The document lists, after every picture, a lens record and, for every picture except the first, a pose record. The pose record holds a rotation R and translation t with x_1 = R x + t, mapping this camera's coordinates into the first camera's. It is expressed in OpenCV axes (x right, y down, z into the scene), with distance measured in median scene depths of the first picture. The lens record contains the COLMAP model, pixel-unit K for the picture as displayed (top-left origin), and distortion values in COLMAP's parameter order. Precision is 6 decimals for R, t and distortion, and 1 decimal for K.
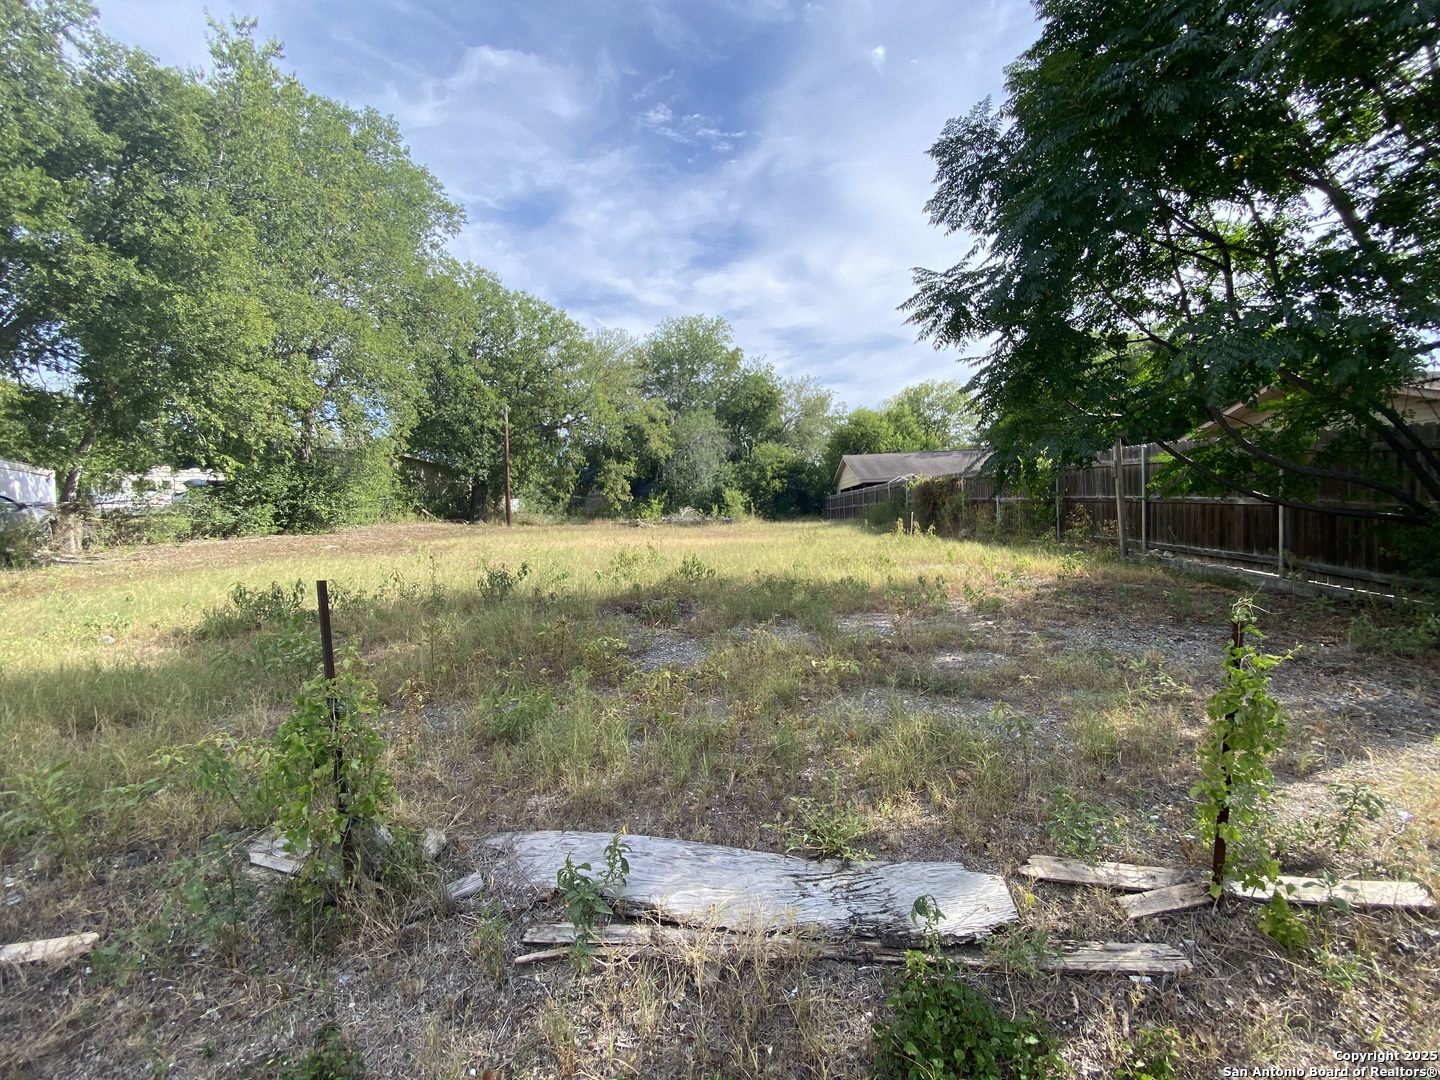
lens RADIAL K [[579.1, 0, 726.5], [0, 579.1, 549.7], [0, 0, 1]] dist [-0.025025, -0.001116]
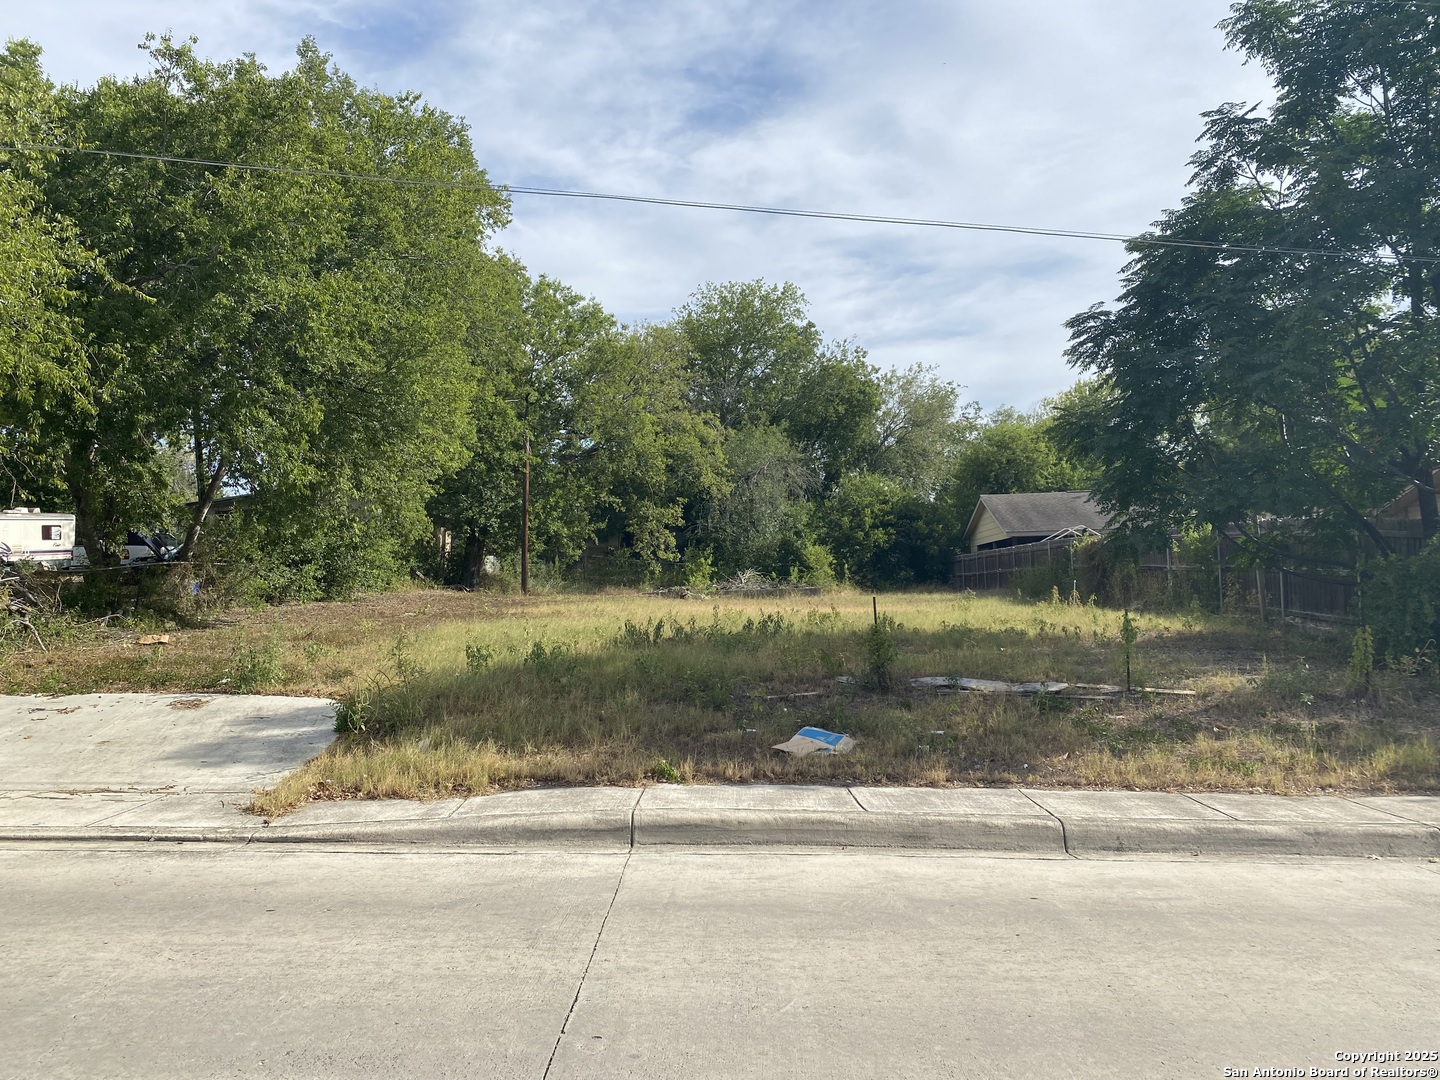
lens RADIAL K [[1091.3, 0, 709.7], [0, 1091.3, 542.7], [0, 0, 1]] dist [0.054546, -0.008790]
pose [[0.999354, 0.006577, -0.035343, -0.072553], [-0.009910, 0.995430, -0.094982, 0.017912], [0.034556, 0.095271, 0.994851, -0.291302]]
